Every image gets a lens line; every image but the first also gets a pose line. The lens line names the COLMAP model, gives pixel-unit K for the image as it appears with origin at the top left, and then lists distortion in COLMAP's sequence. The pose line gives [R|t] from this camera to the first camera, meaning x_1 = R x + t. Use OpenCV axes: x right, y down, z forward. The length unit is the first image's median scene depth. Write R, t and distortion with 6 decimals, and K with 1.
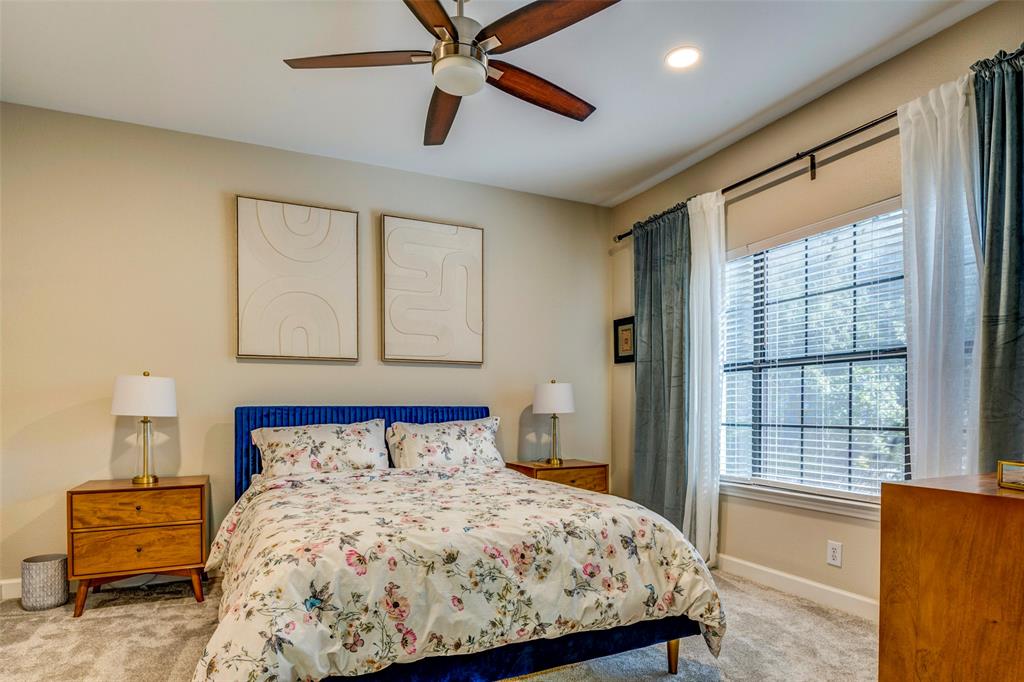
lens RADIAL K [[563.5, 0, 500.1], [0, 563.5, 407.6], [0, 0, 1]] dist [-0.009904, -0.004249]
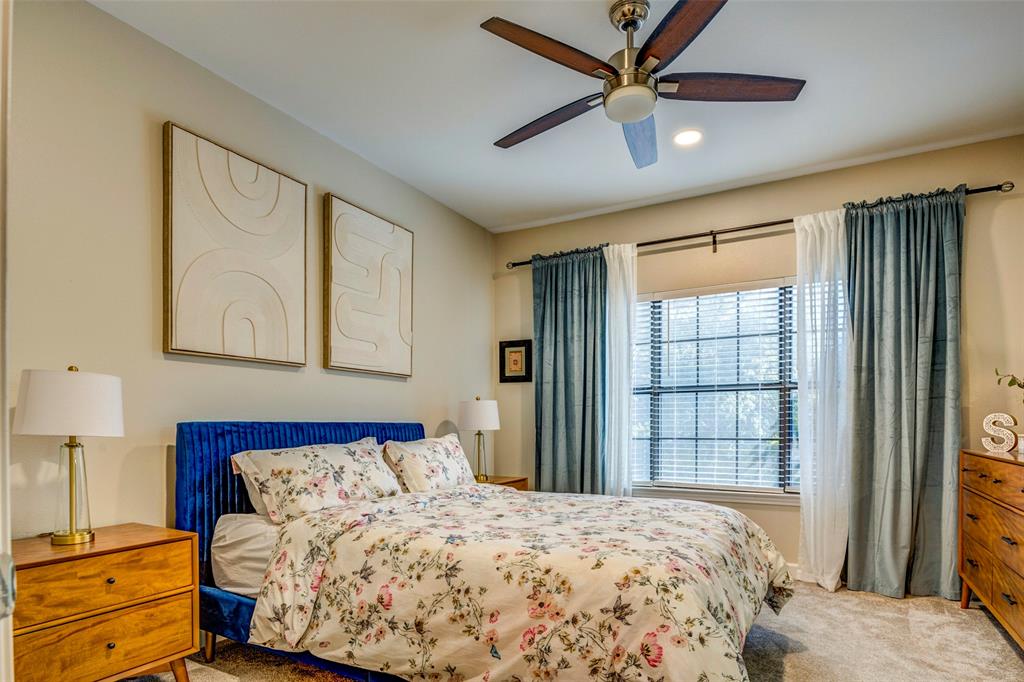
lens RADIAL K [[563.5, 0, 511.9], [0, 563.5, 427.7], [0, 0, 1]] dist [-0.009904, -0.004249]
pose [[0.809852, -0.002399, 0.586630, -0.534854], [-0.000173, 0.999991, 0.004329, 0.001752], [-0.586635, -0.003607, 0.809844, 0.178685]]
